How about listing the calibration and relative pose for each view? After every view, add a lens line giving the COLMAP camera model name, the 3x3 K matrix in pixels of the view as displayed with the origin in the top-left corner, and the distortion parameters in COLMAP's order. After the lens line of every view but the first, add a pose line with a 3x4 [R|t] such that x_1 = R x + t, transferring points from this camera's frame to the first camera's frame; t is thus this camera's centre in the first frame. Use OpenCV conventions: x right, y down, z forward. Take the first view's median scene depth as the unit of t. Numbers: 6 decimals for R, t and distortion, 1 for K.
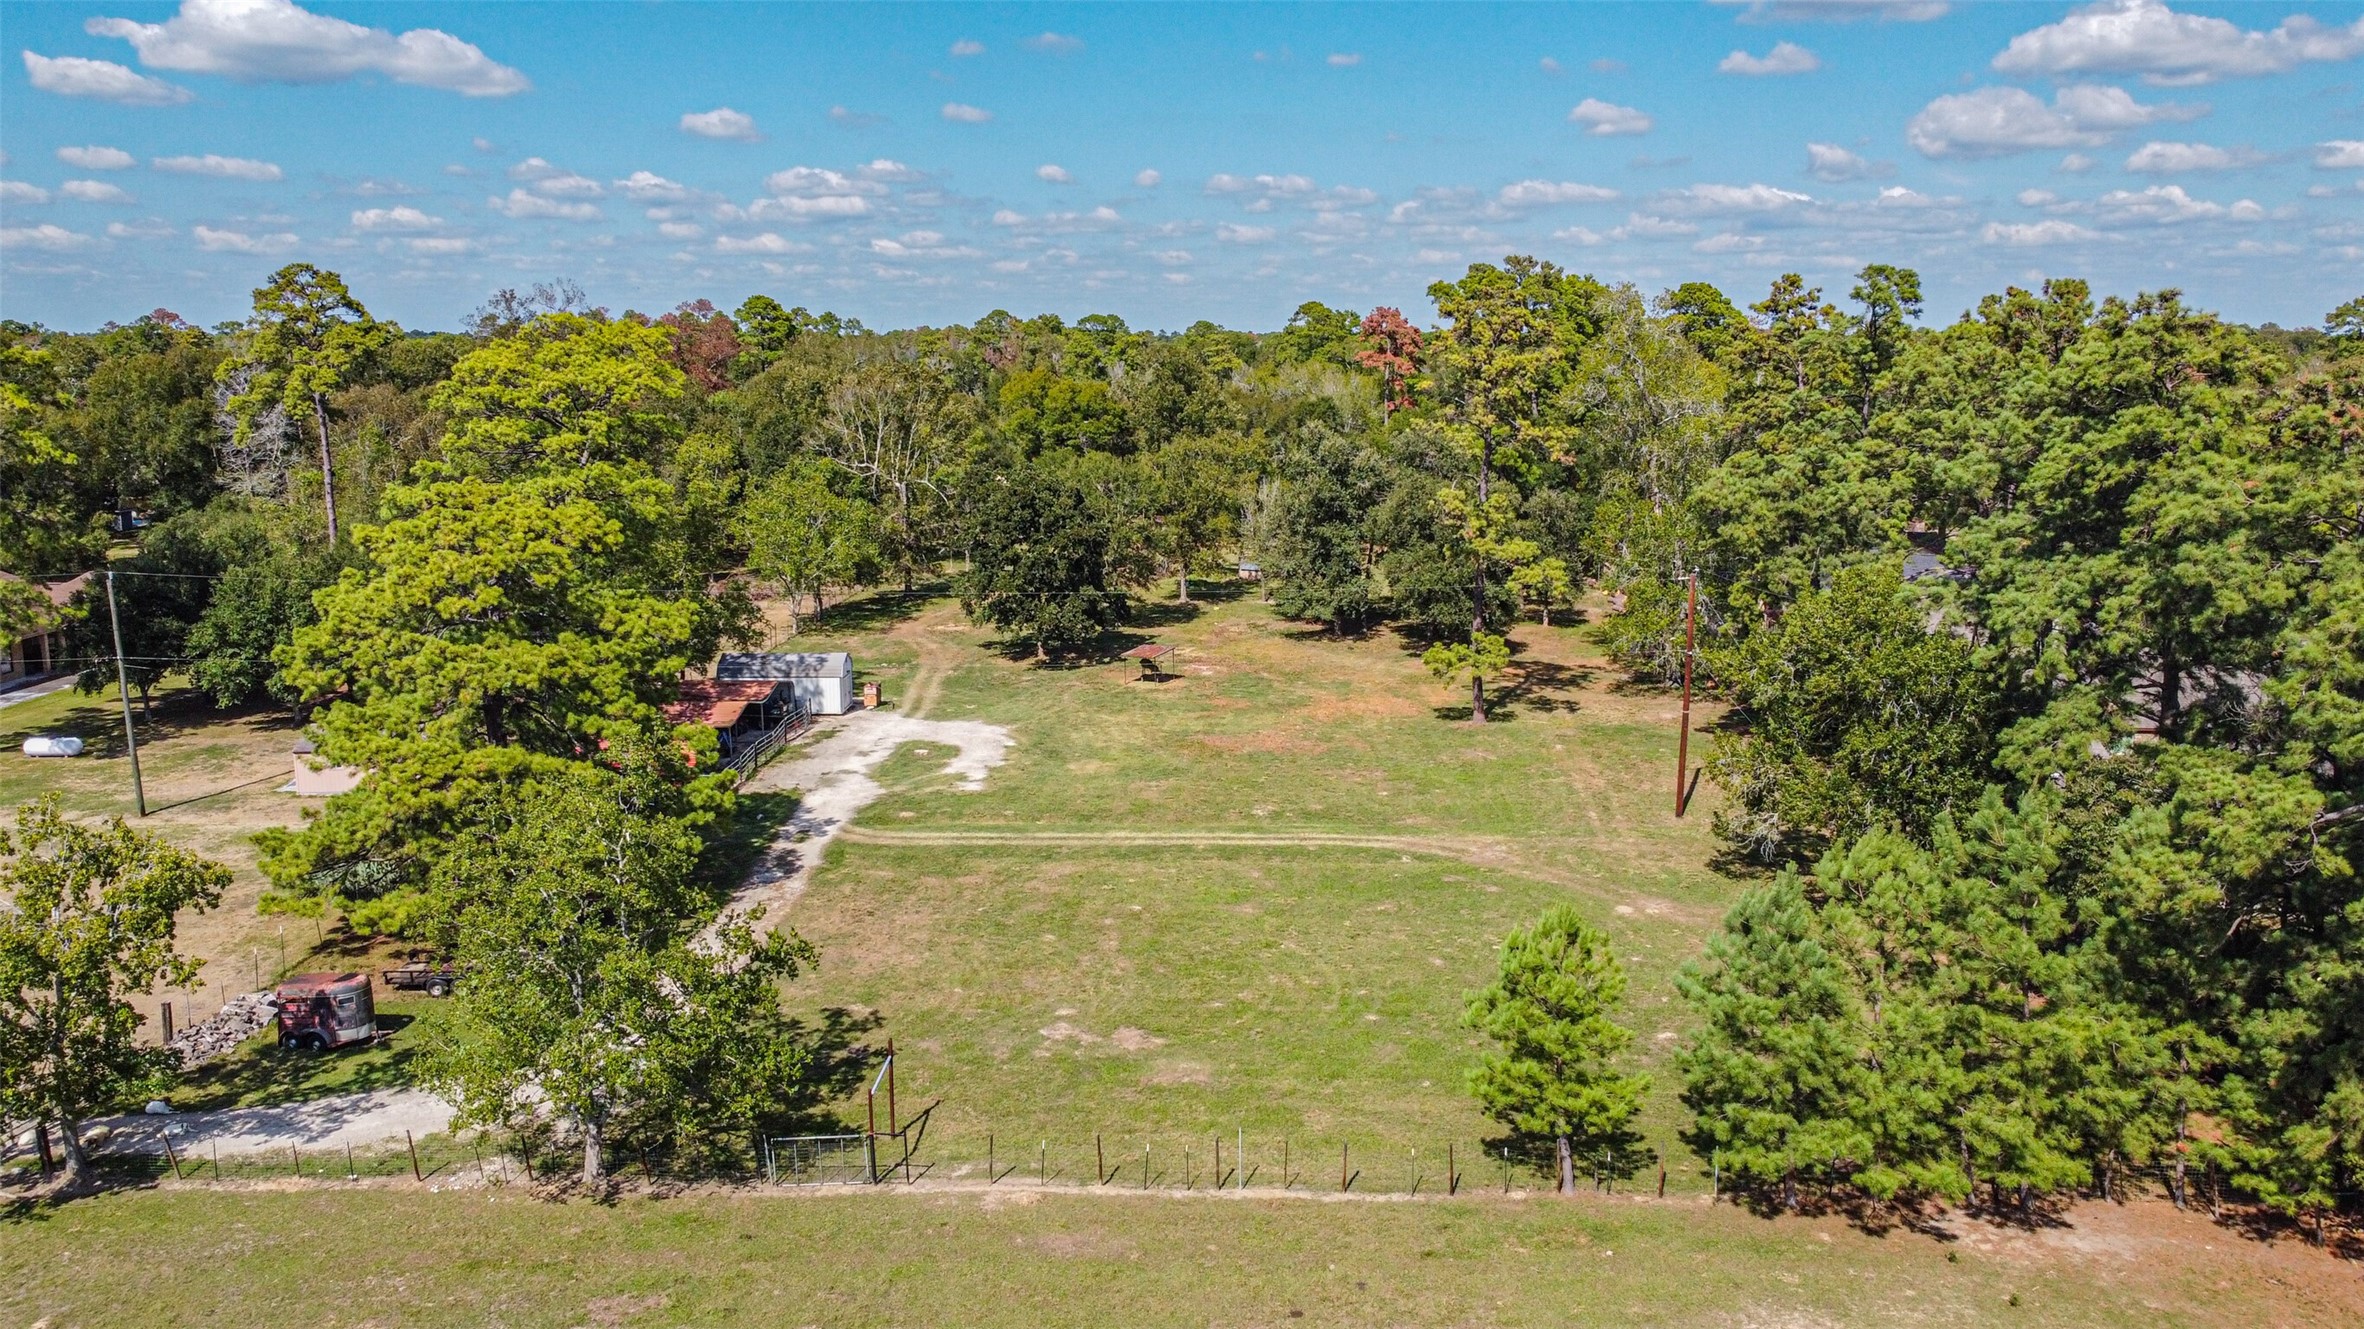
lens RADIAL K [[1805.5, 0, 1176.5], [0, 1805.5, 664.1], [0, 0, 1]] dist [0.011115, -0.008793]
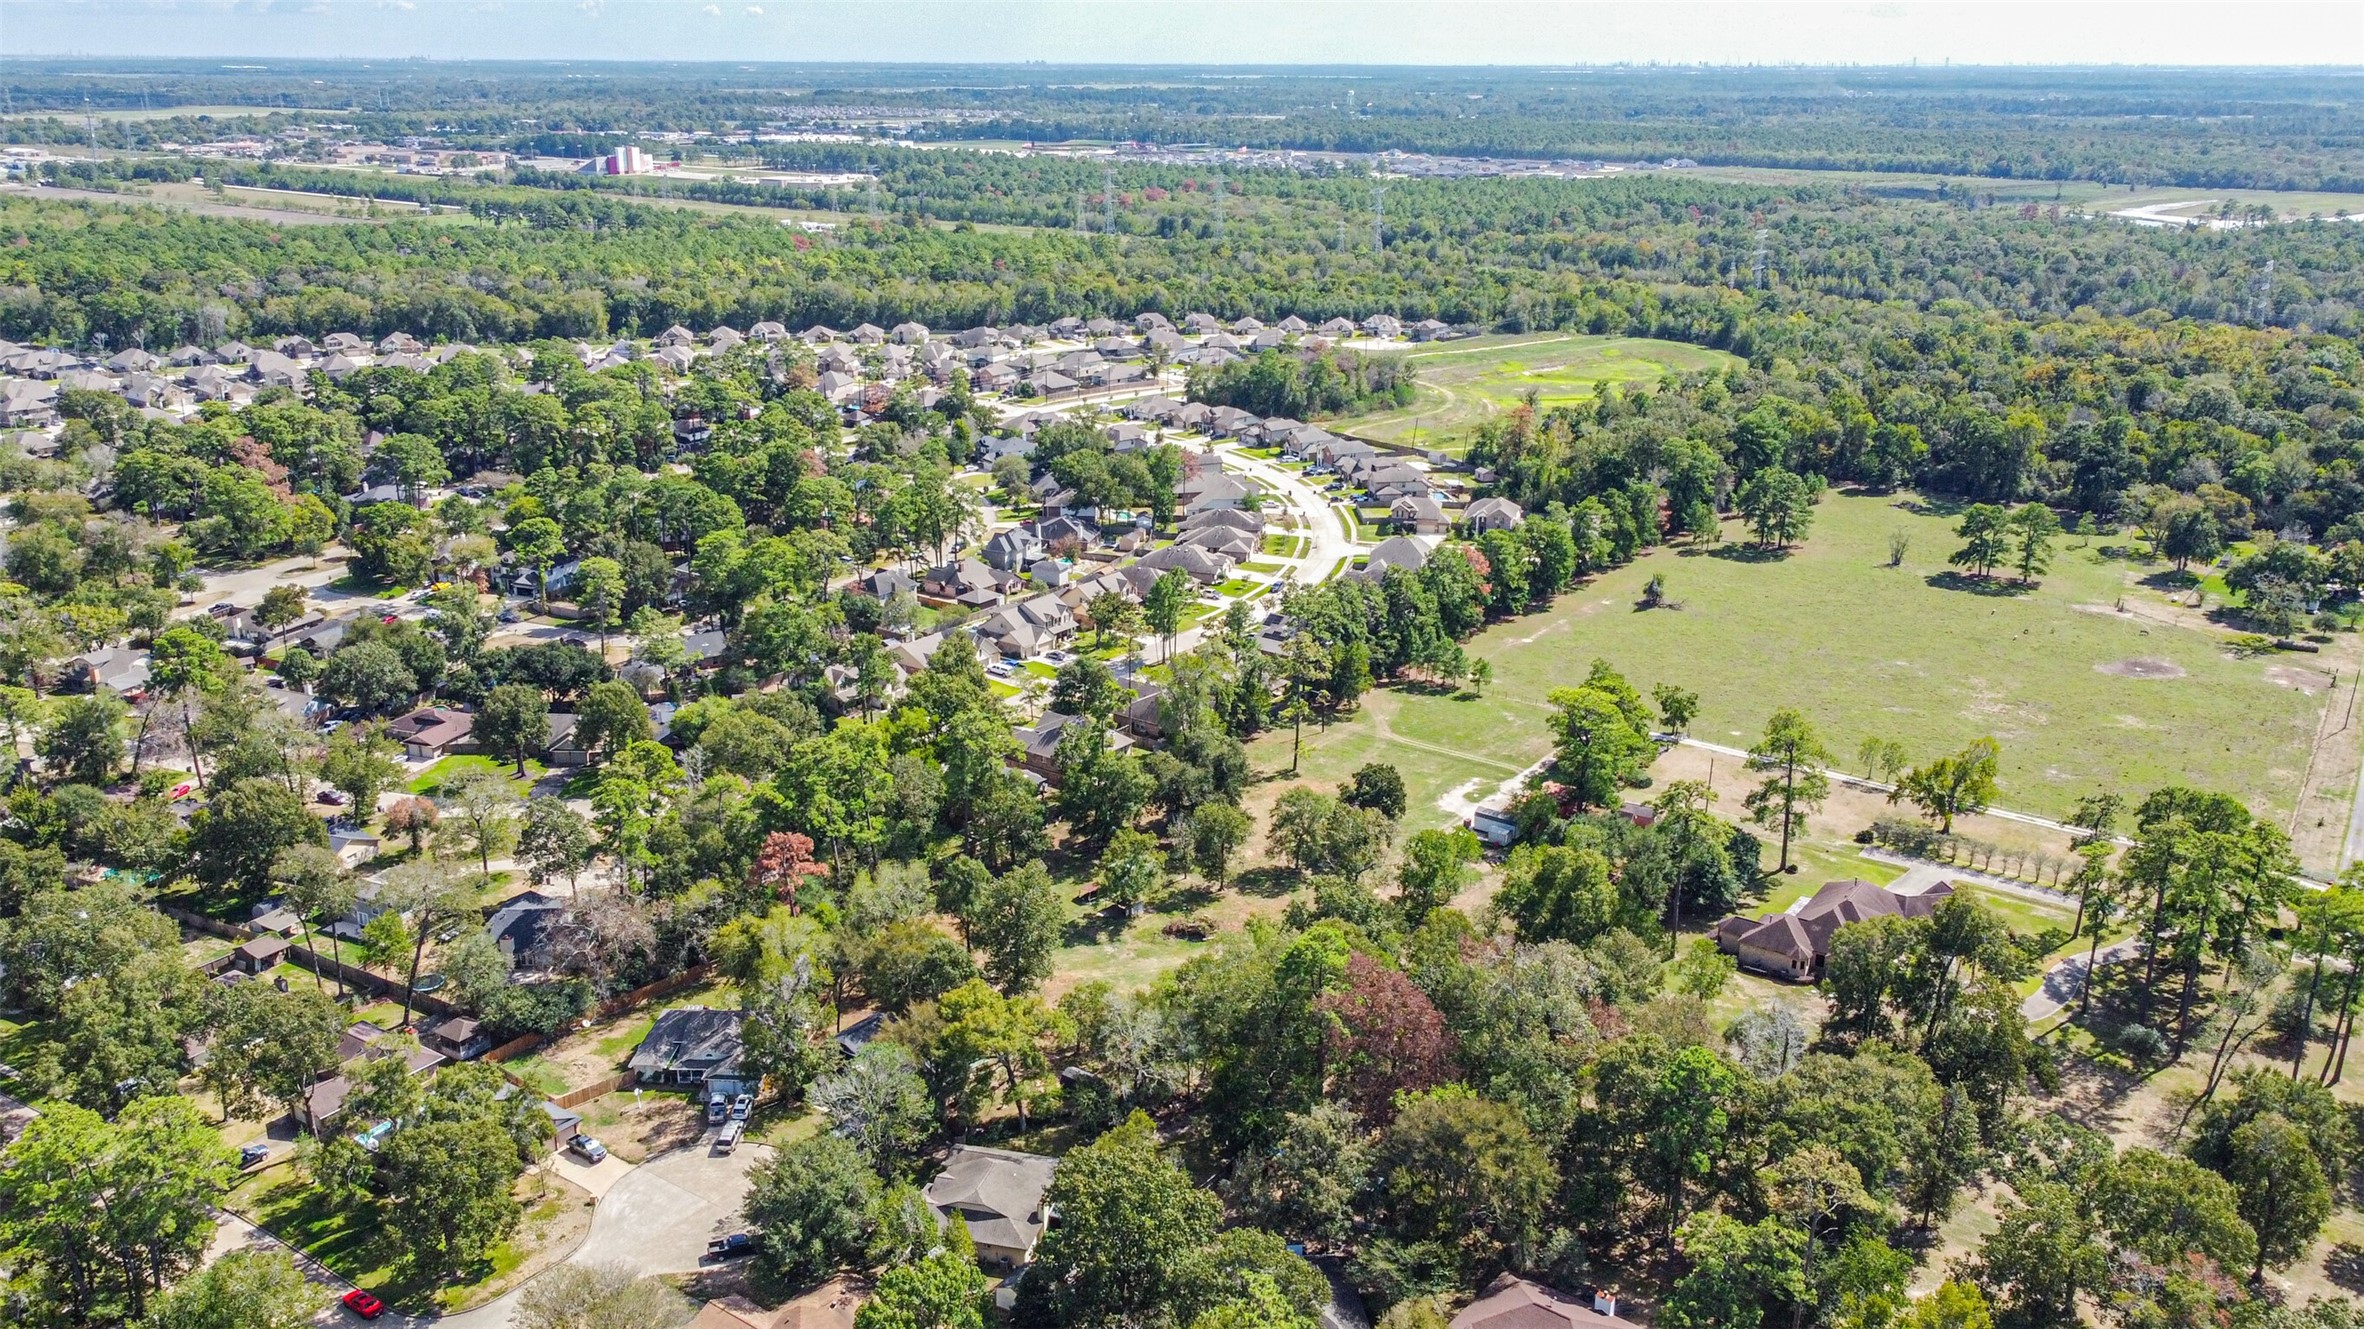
lens RADIAL K [[1805.5, 0, 1198.5], [0, 1805.5, 647.0], [0, 0, 1]] dist [0.011115, -0.008793]
pose [[-0.825036, -0.168602, 0.539341, -1.731531], [0.099559, 0.896150, 0.432439, -1.971955], [-0.556241, 0.410473, -0.722570, 4.274841]]
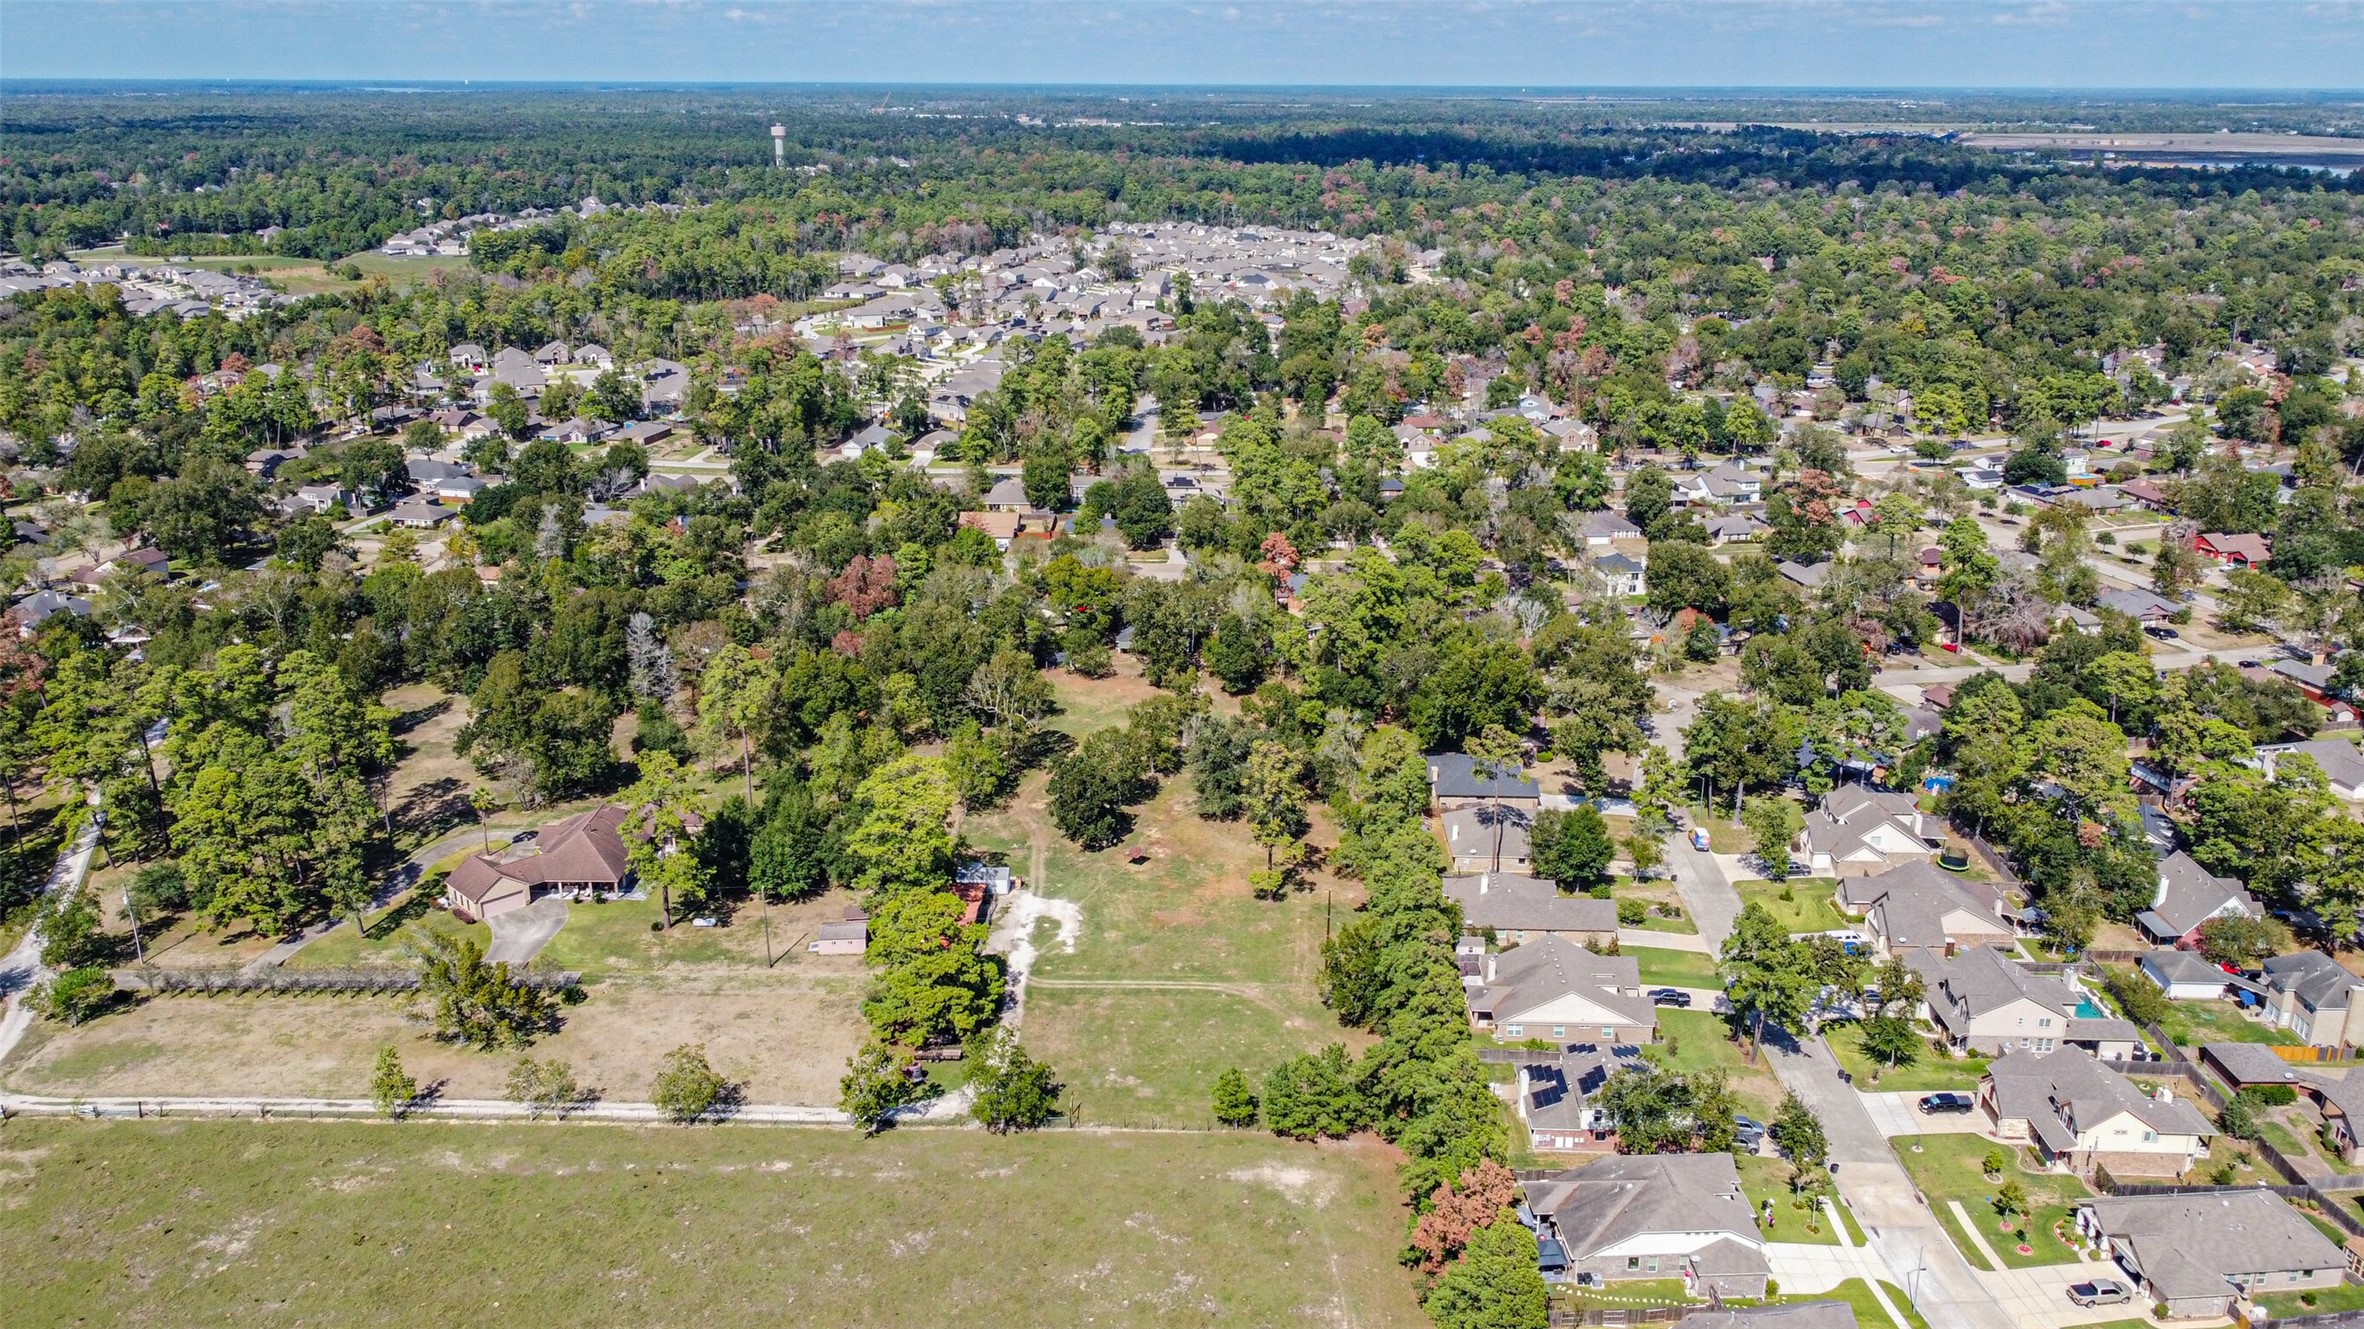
lens RADIAL K [[1805.5, 0, 1189.1], [0, 1805.5, 654.8], [0, 0, 1]] dist [0.011115, -0.008793]
pose [[0.999847, 0.004276, 0.016955, 0.019297], [-0.006379, 0.992011, 0.125992, -0.818866], [-0.016281, -0.126081, 0.991886, -1.858517]]
